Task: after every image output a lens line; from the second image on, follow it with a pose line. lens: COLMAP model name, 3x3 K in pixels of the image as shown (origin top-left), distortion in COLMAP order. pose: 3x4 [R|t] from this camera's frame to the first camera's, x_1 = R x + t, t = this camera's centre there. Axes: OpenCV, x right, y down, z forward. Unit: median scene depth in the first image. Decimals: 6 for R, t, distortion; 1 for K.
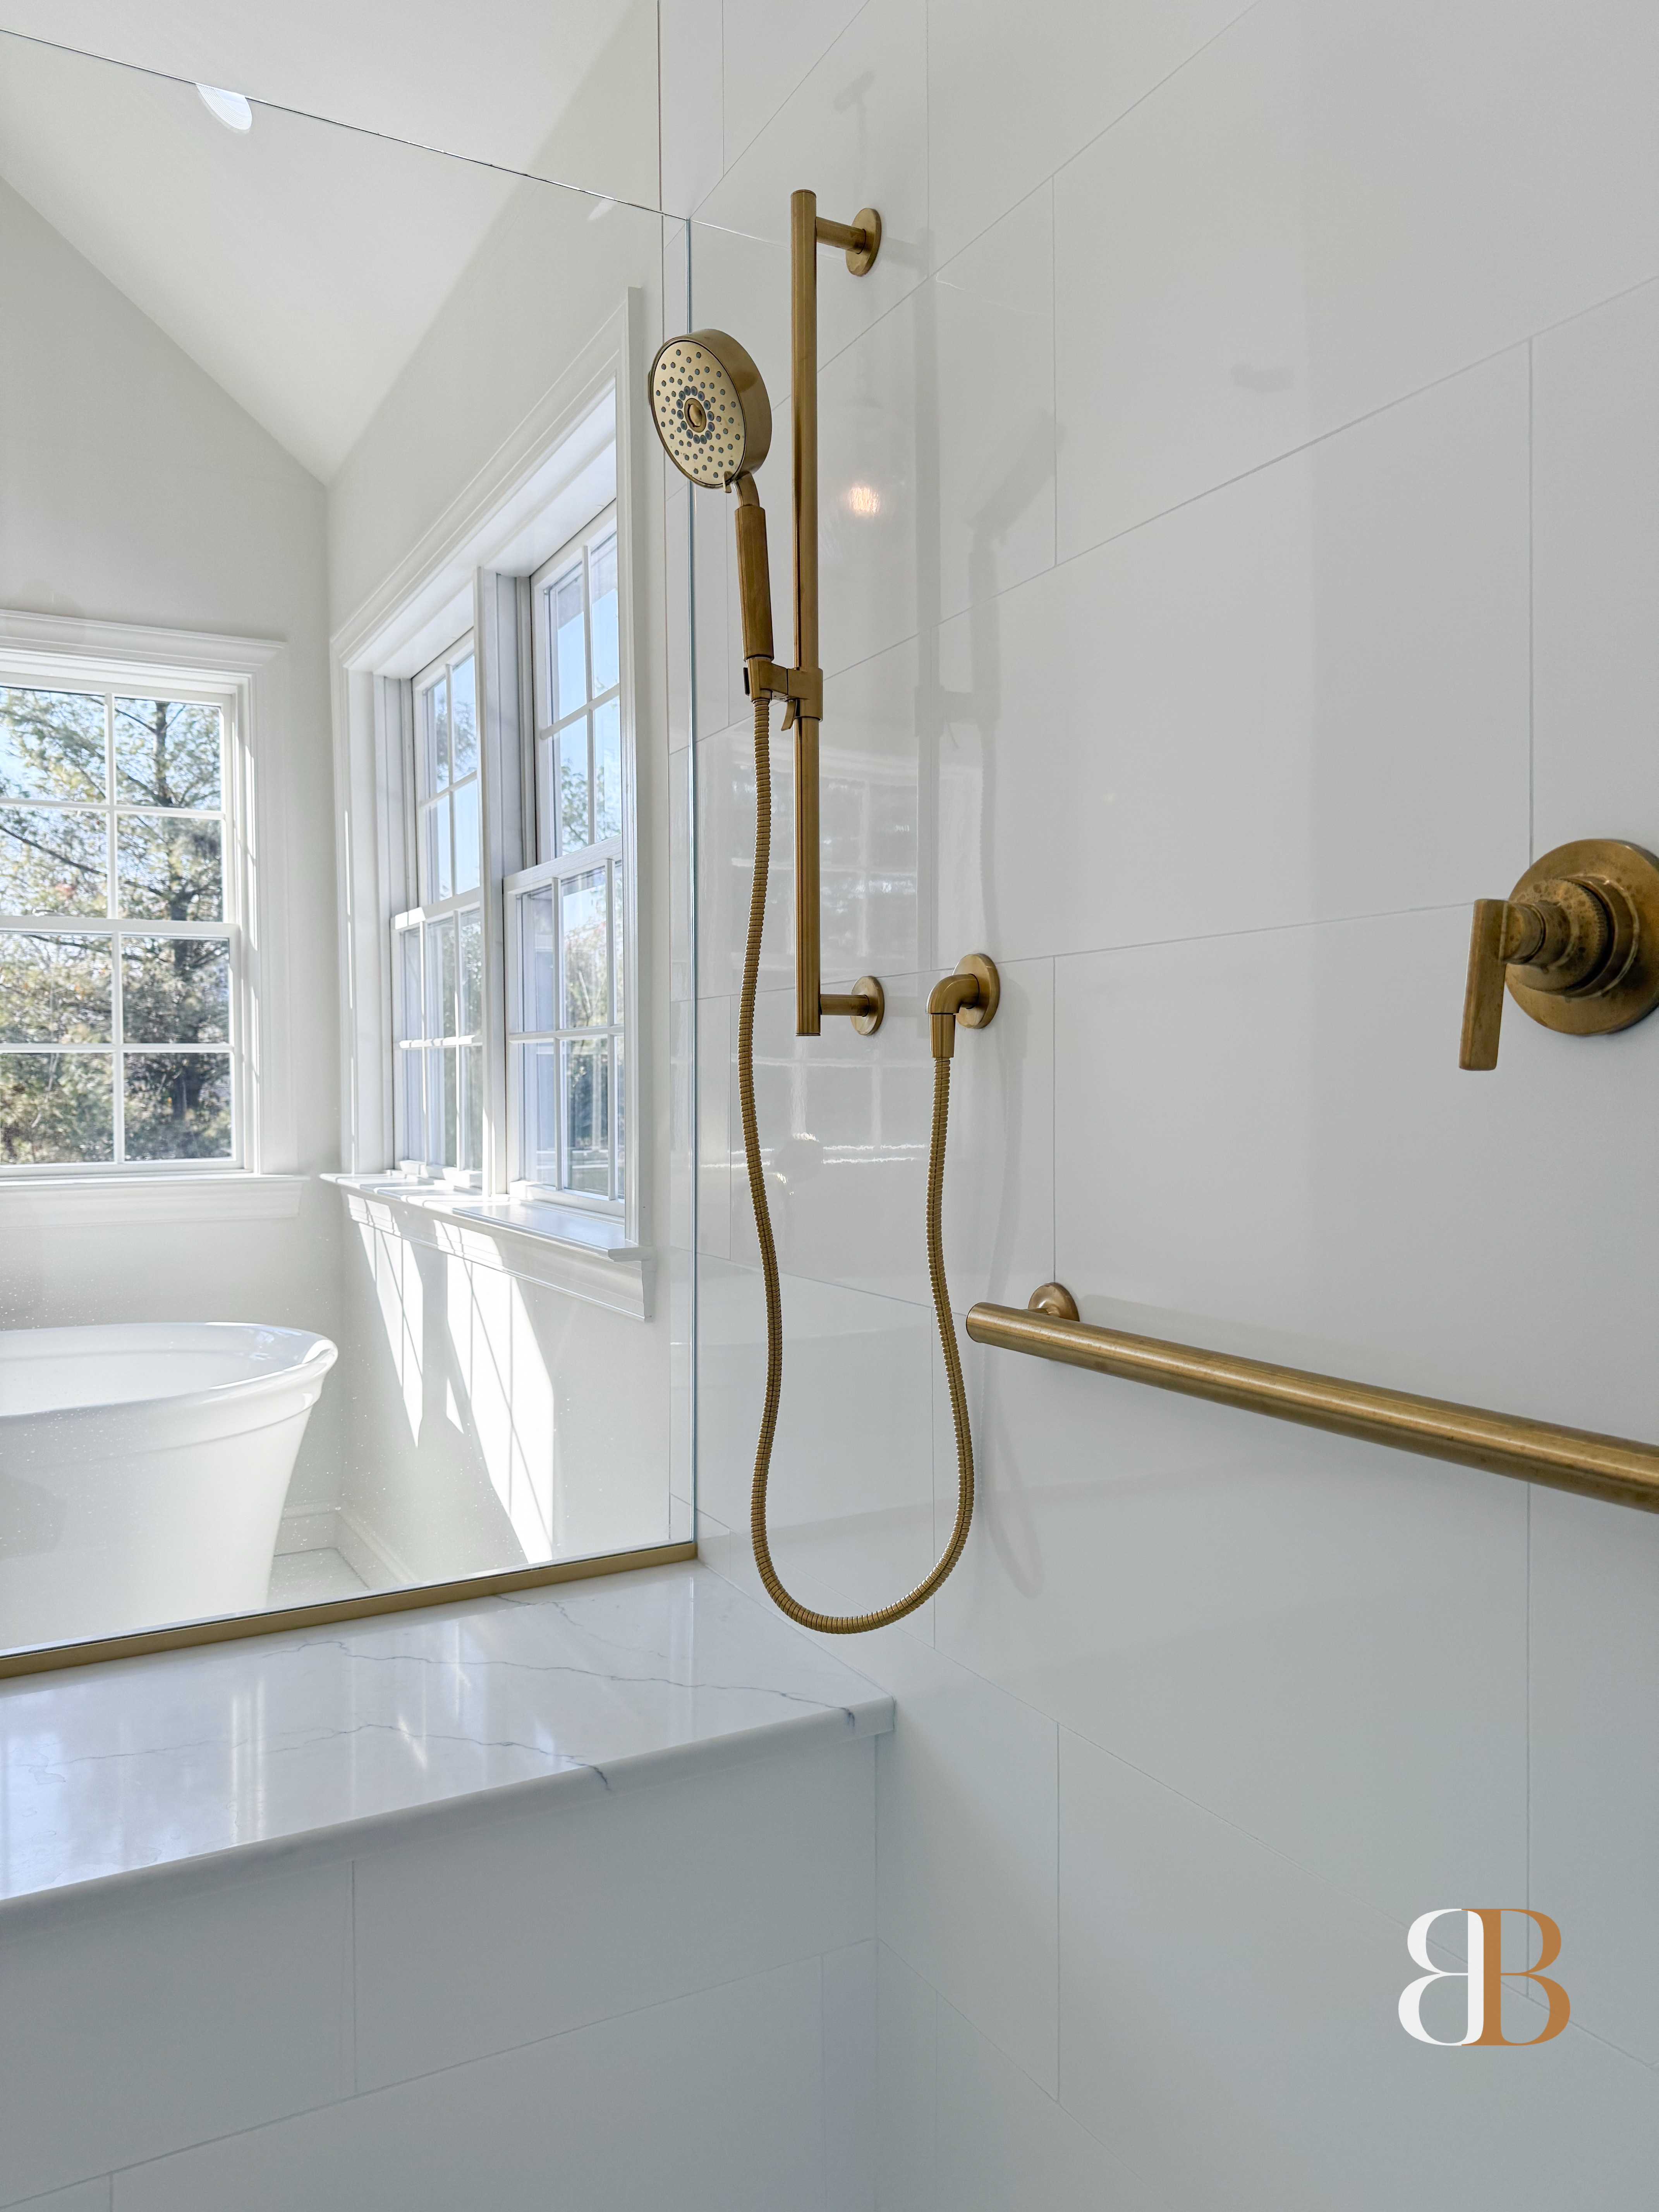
lens RADIAL K [[1561.0, 0, 829.5], [0, 1561.0, 1106.0], [0, 0, 1]] dist [0.006745, 0.001192]
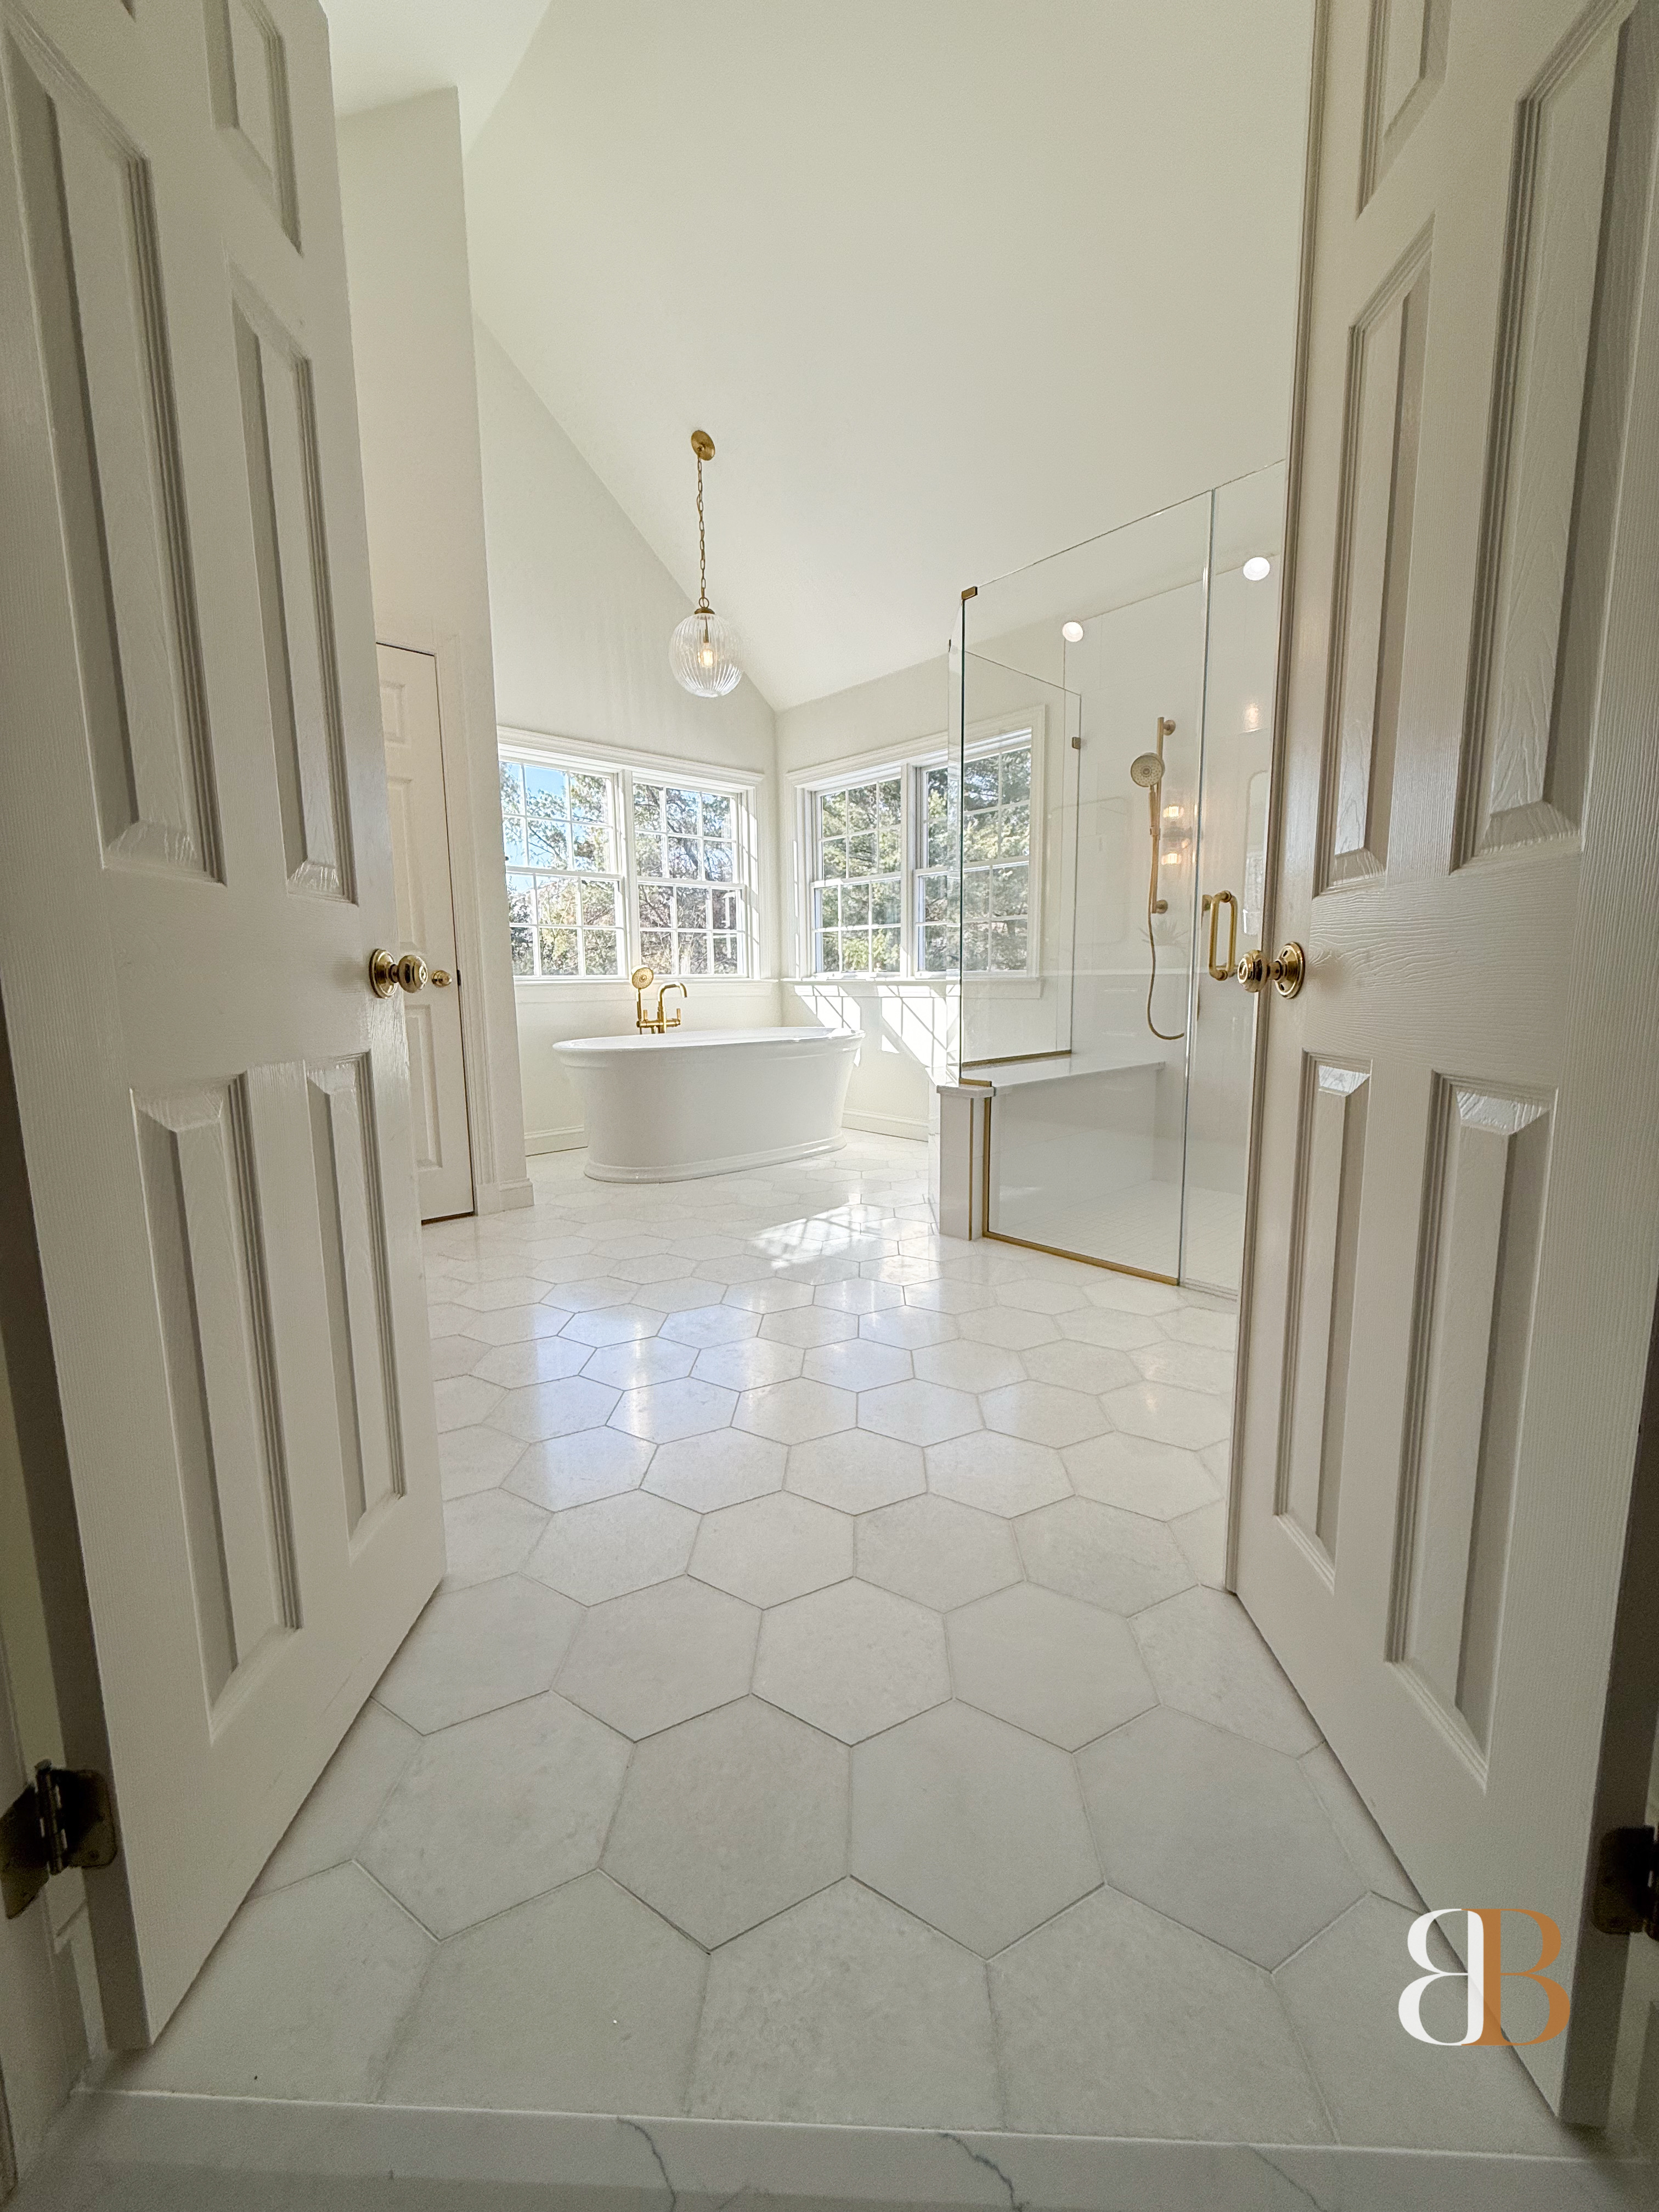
lens RADIAL K [[884.5, 0, 829.5], [0, 884.5, 1106.0], [0, 0, 1]] dist [-0.001582, 0.000007]
pose [[0.969841, -0.041215, 0.240229, -0.658666], [0.012420, 0.992676, 0.120169, 0.084012], [-0.243422, -0.113561, 0.963250, -0.551019]]
